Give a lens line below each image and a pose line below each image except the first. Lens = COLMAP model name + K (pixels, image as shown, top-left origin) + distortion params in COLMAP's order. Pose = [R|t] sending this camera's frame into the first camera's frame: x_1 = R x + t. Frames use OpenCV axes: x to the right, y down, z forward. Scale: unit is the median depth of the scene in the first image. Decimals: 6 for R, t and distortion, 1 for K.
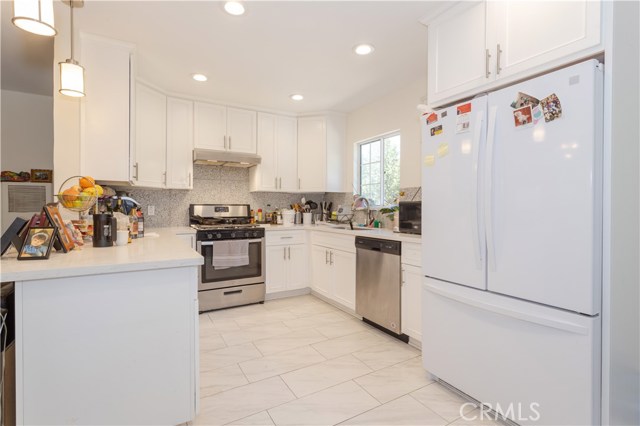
lens RADIAL K [[302.6, 0, 320.3], [0, 302.6, 210.2], [0, 0, 1]] dist [-0.000782, 0.000364]
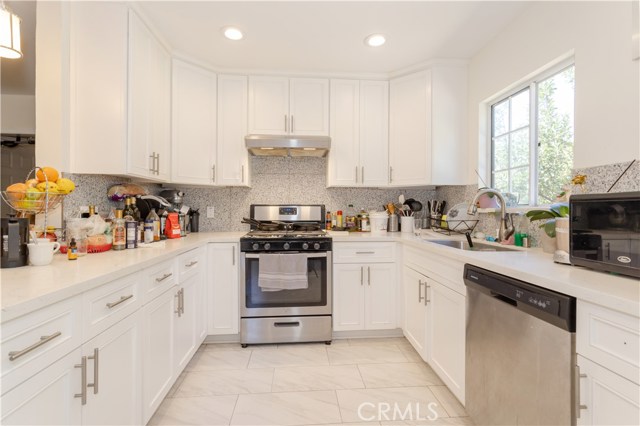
lens RADIAL K [[302.6, 0, 320.3], [0, 302.6, 210.2], [0, 0, 1]] dist [-0.000782, 0.000364]
pose [[0.903140, 0.002161, -0.429340, 0.092281], [-0.004357, 0.999982, -0.004133, -0.002220], [0.429323, 0.005603, 0.903134, 0.340679]]
